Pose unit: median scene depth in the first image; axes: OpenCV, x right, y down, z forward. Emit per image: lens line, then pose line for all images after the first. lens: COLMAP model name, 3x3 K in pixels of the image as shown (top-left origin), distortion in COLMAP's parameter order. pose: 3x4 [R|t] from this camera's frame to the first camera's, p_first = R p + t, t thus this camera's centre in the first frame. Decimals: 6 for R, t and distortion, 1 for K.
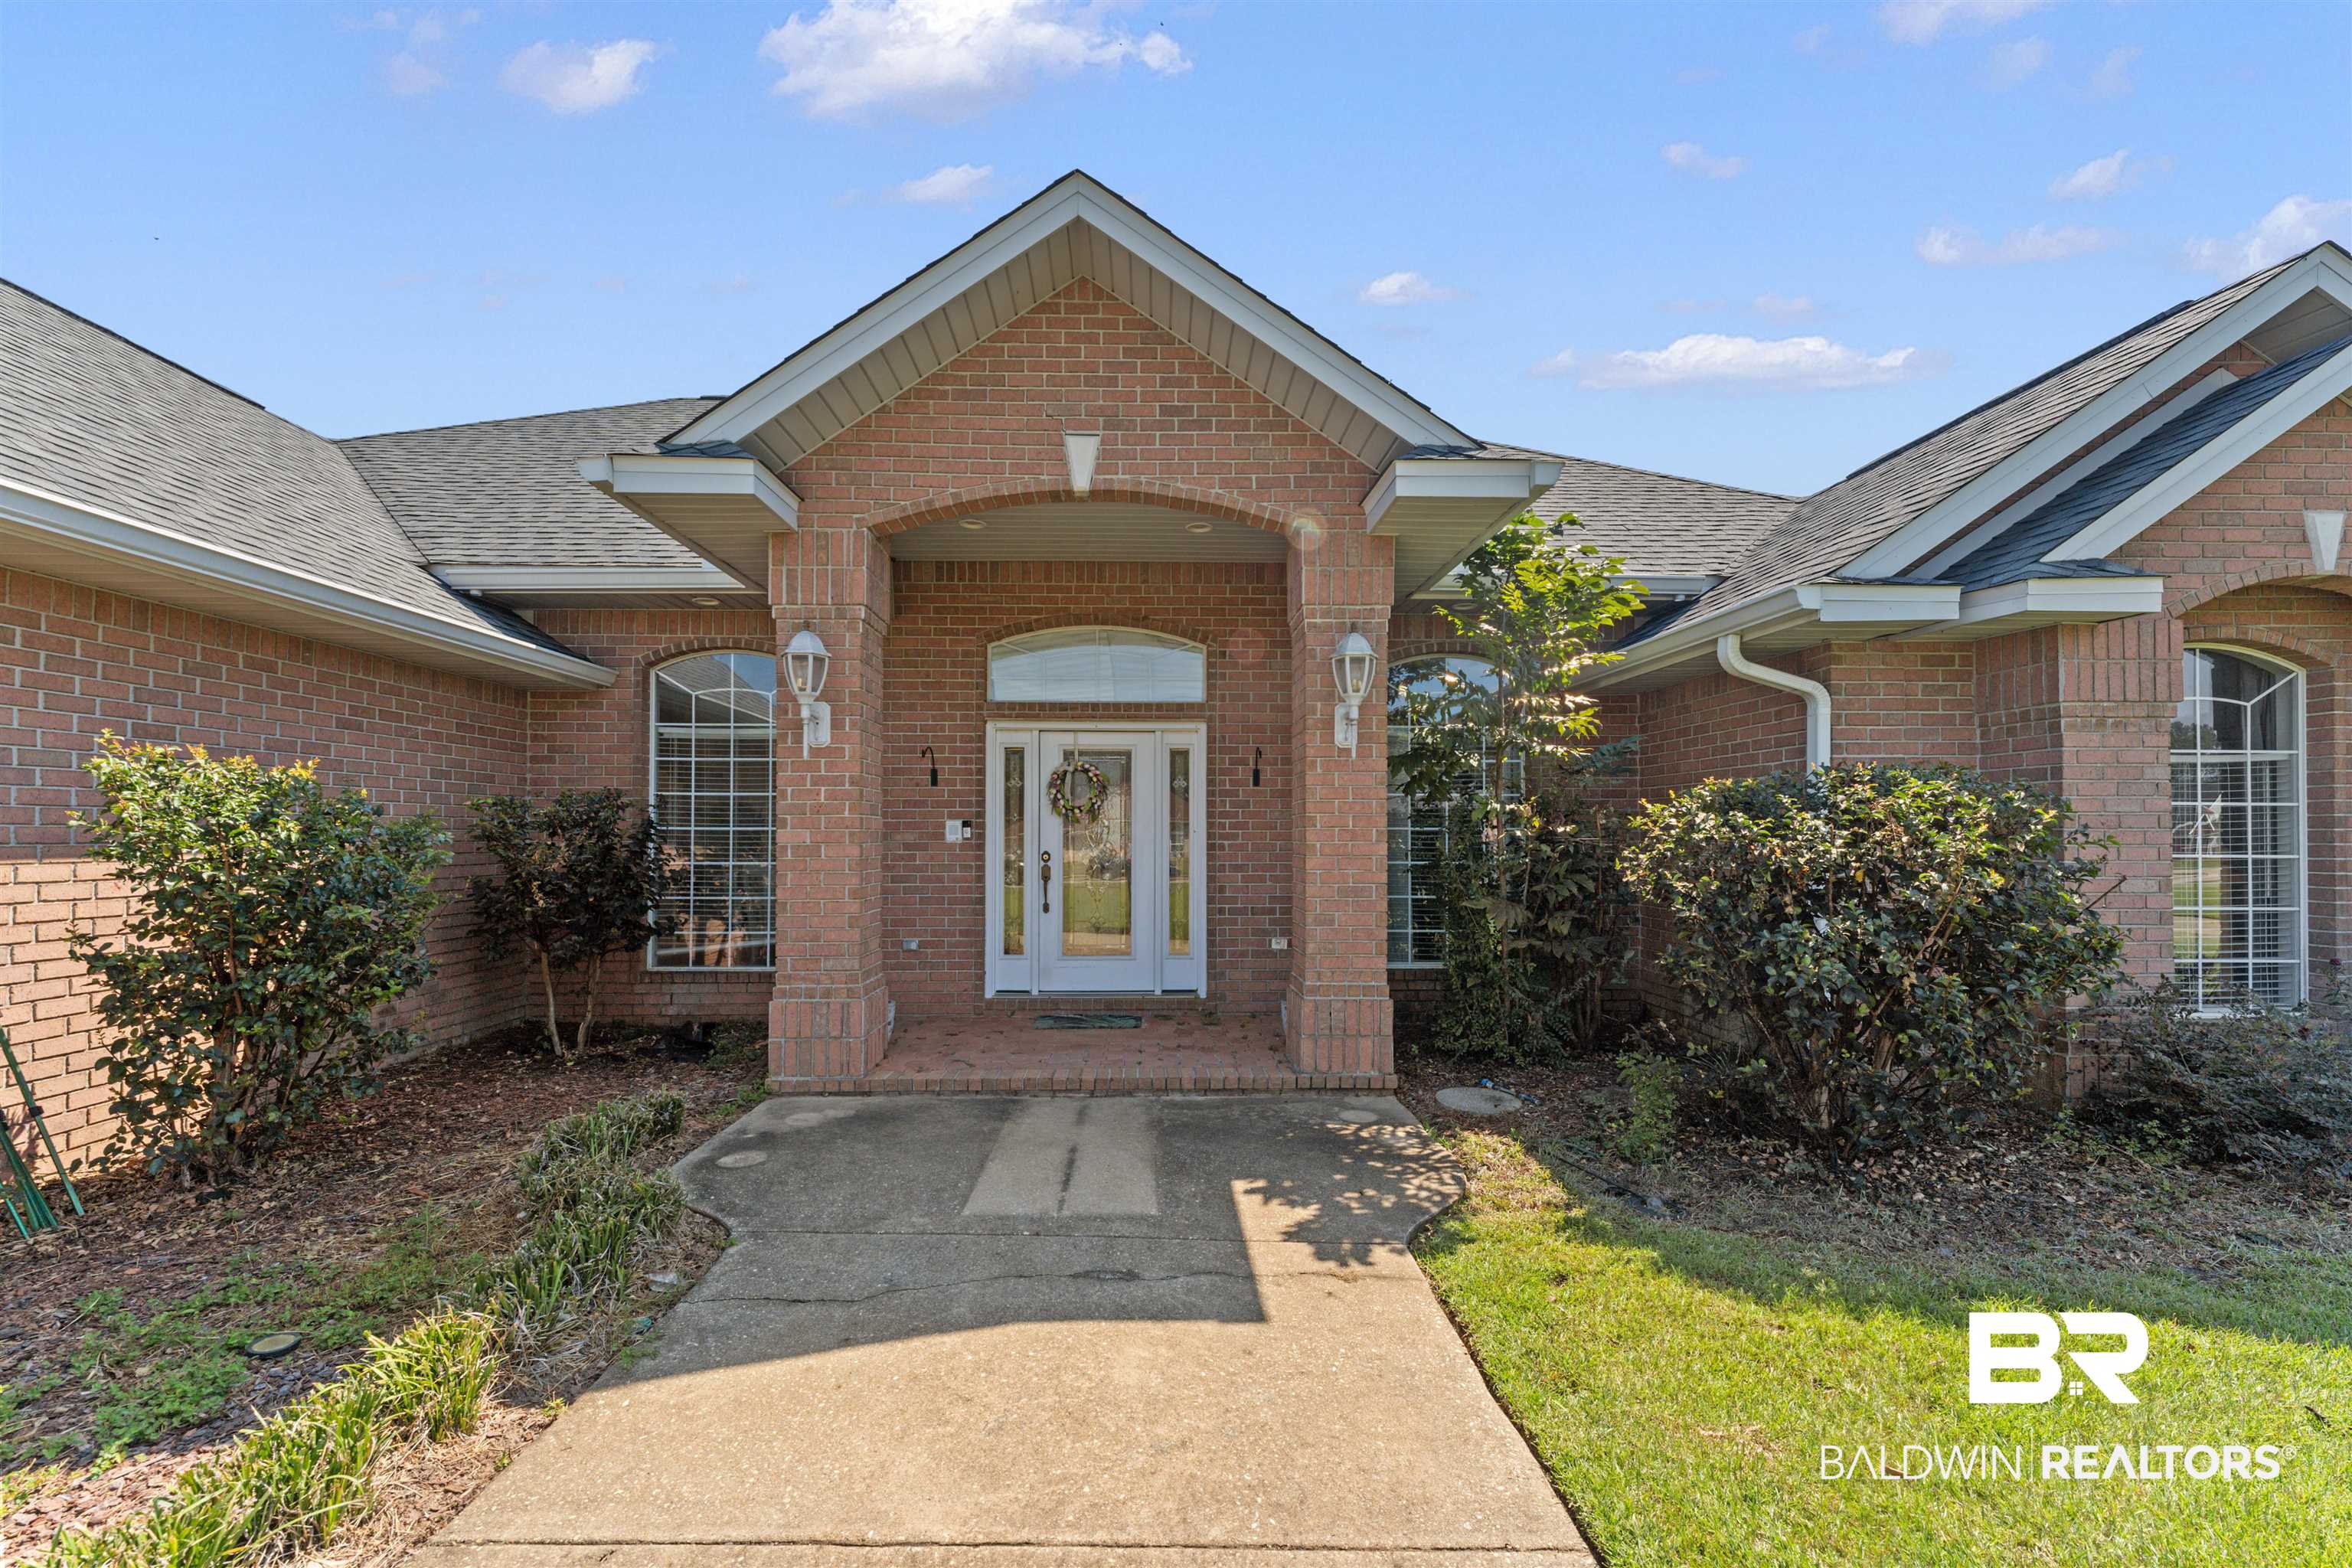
lens RADIAL K [[960.2, 0, 1166.8], [0, 960.2, 826.2], [0, 0, 1]] dist [-0.000852, -0.000429]
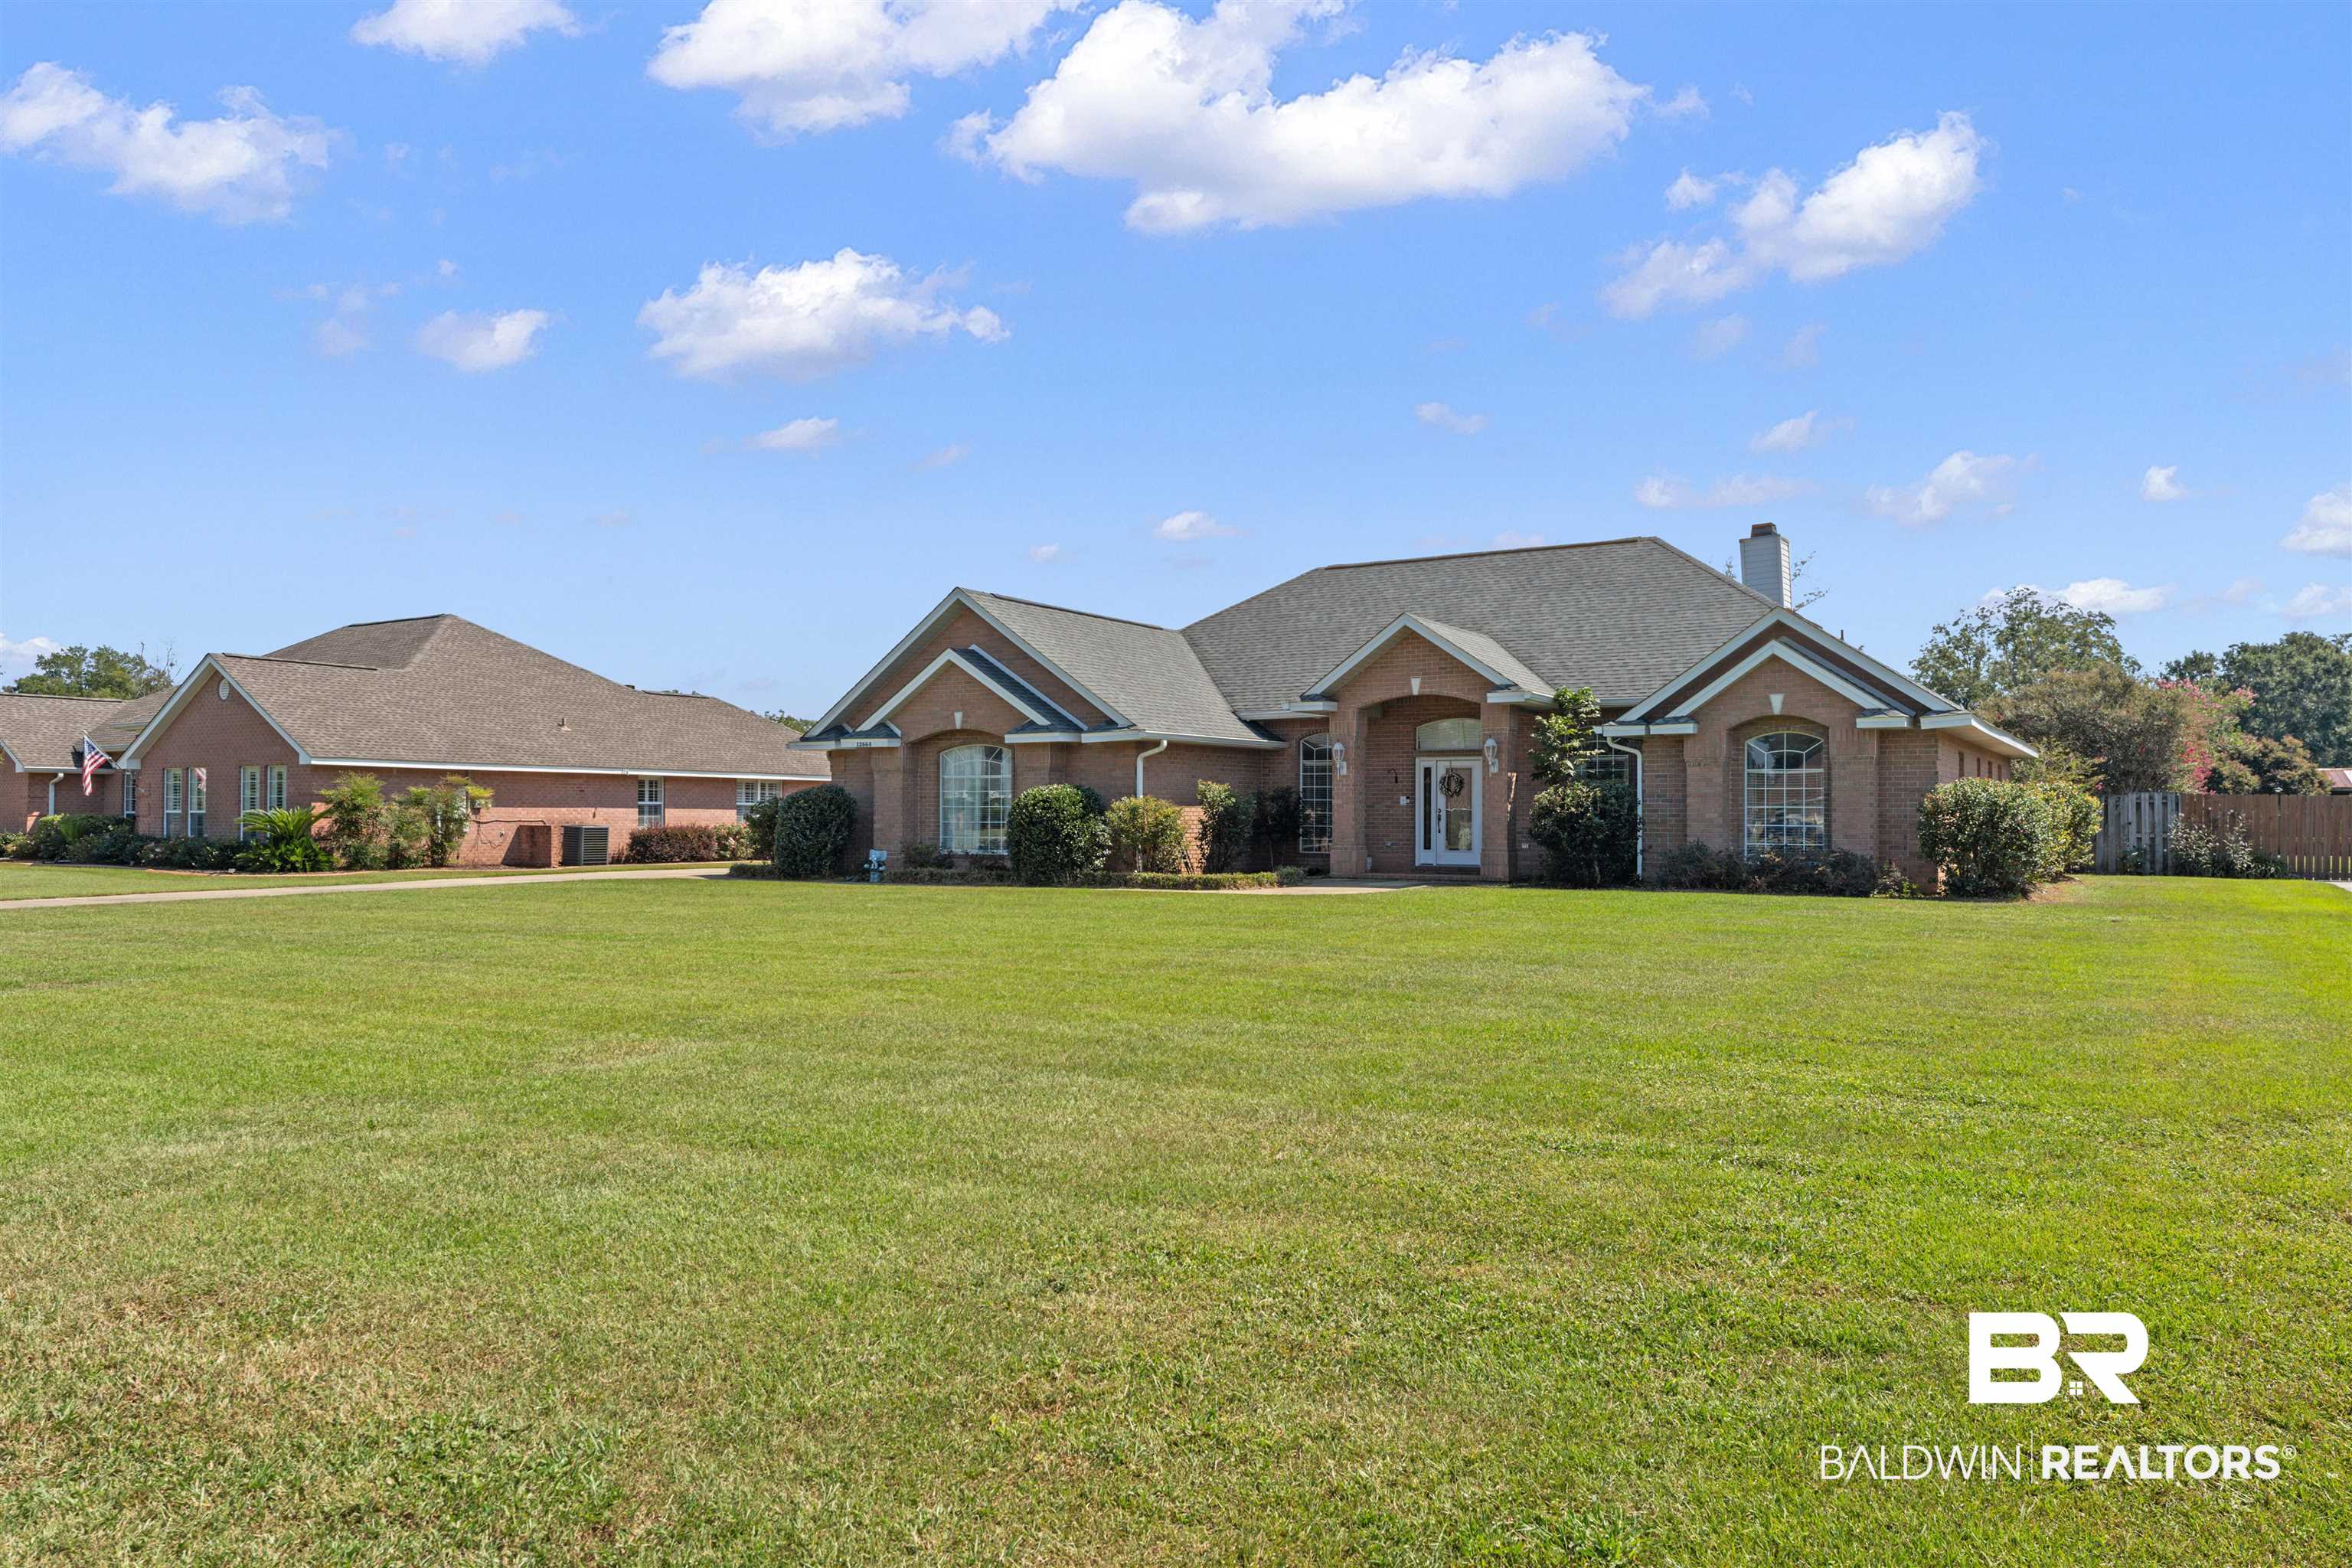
lens RADIAL K [[1592.6, 0, 1177.6], [0, 1592.6, 789.0], [0, 0, 1]] dist [0.000225, 0.000003]
pose [[0.833729, -0.006859, -0.552132, 1.865835], [0.003209, 0.999966, -0.007577, 0.005515], [0.552165, 0.004545, 0.833722, -3.315192]]
